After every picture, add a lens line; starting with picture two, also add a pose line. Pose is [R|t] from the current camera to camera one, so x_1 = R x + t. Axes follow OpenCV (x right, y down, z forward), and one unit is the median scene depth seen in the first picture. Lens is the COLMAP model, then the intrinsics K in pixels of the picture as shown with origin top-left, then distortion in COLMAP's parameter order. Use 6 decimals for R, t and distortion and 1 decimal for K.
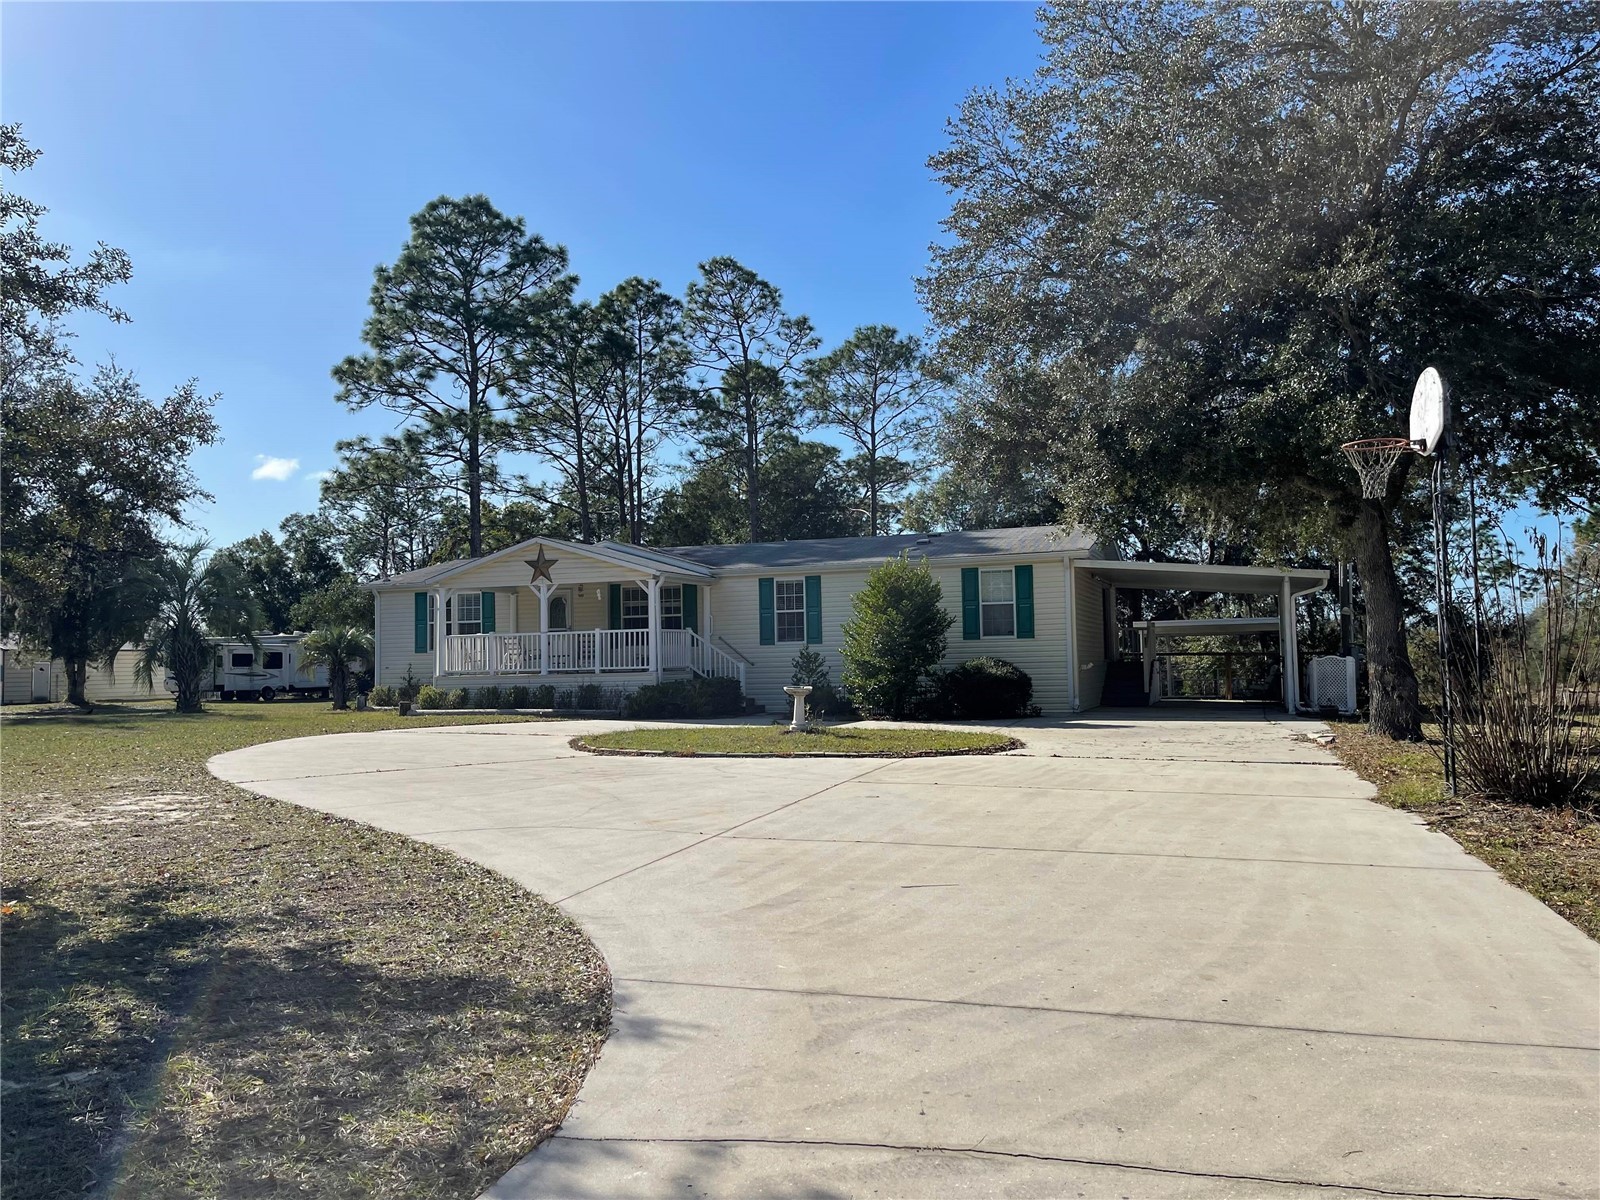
lens RADIAL K [[1141.4, 0, 800.0], [0, 1141.4, 600.0], [0, 0, 1]] dist [0.071069, -0.000141]
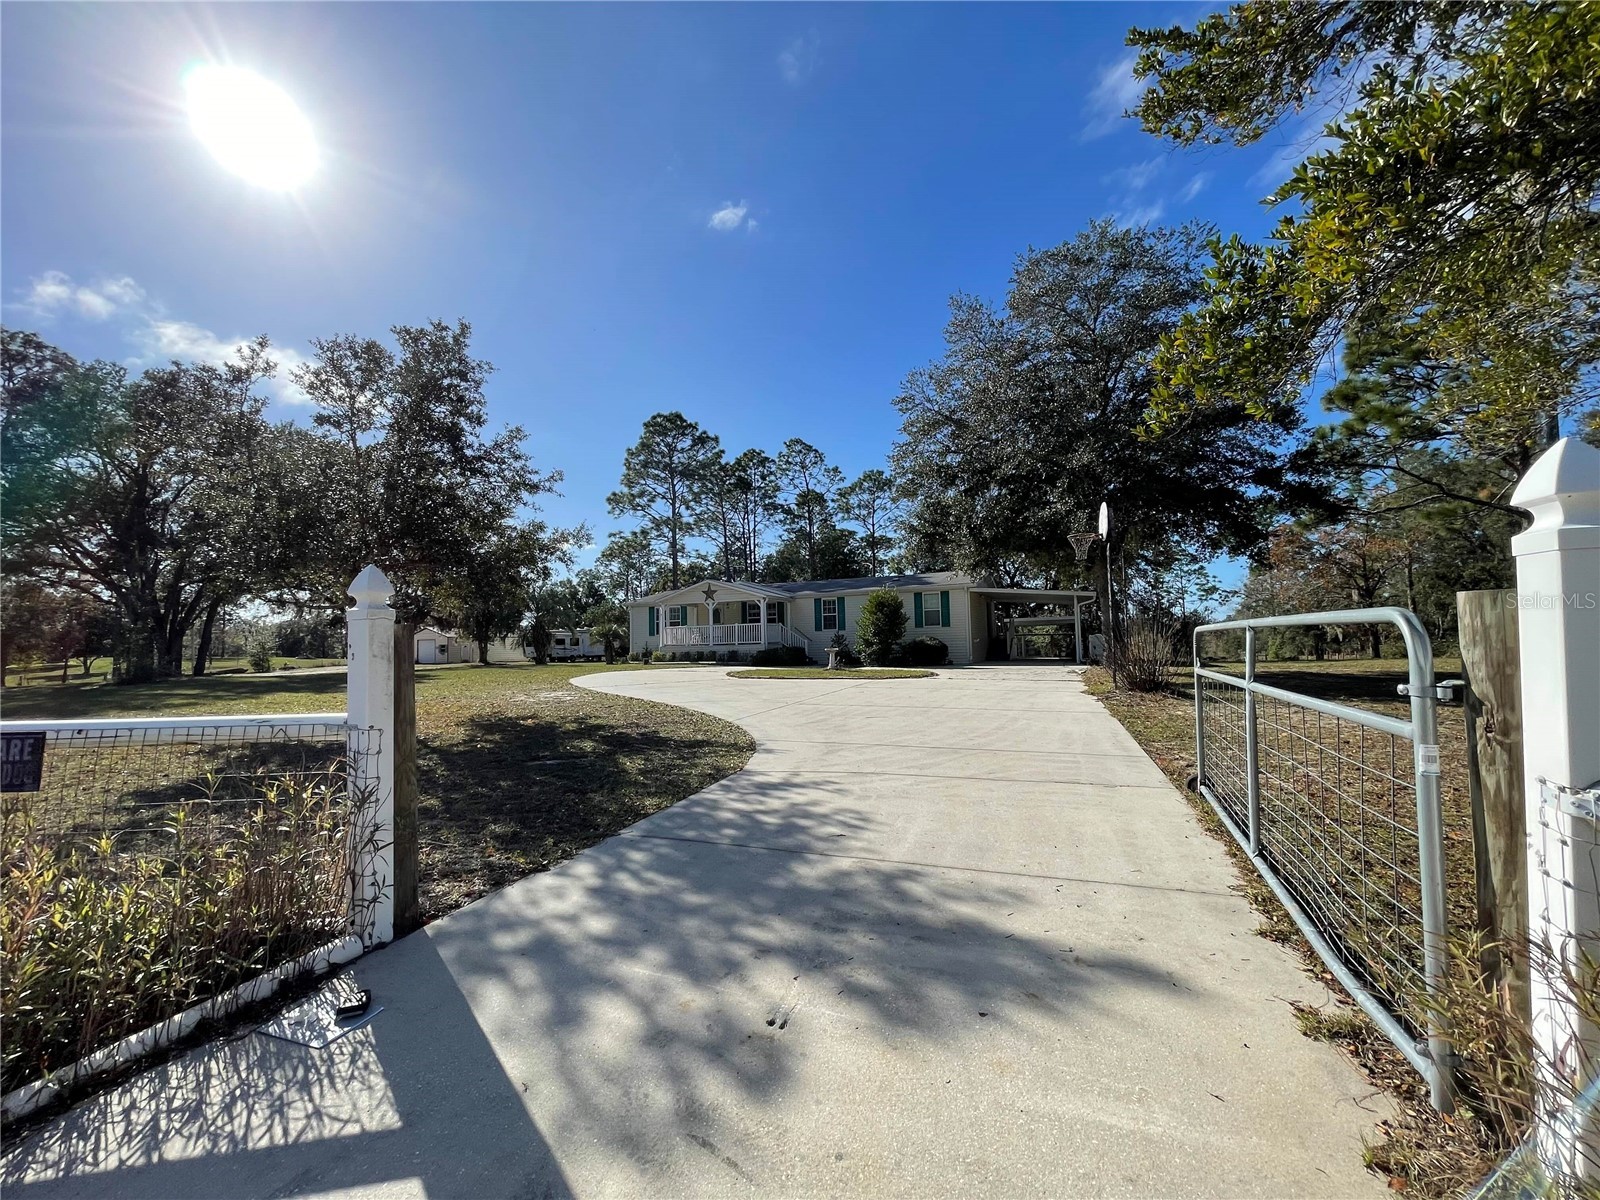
lens RADIAL K [[643.9, 0, 797.2], [0, 643.9, 606.6], [0, 0, 1]] dist [0.001167, -0.000136]
pose [[0.997661, -0.007284, -0.067973, 0.009256], [0.006685, 0.999937, -0.009048, 0.004509], [0.068035, 0.008572, 0.997646, -0.114816]]
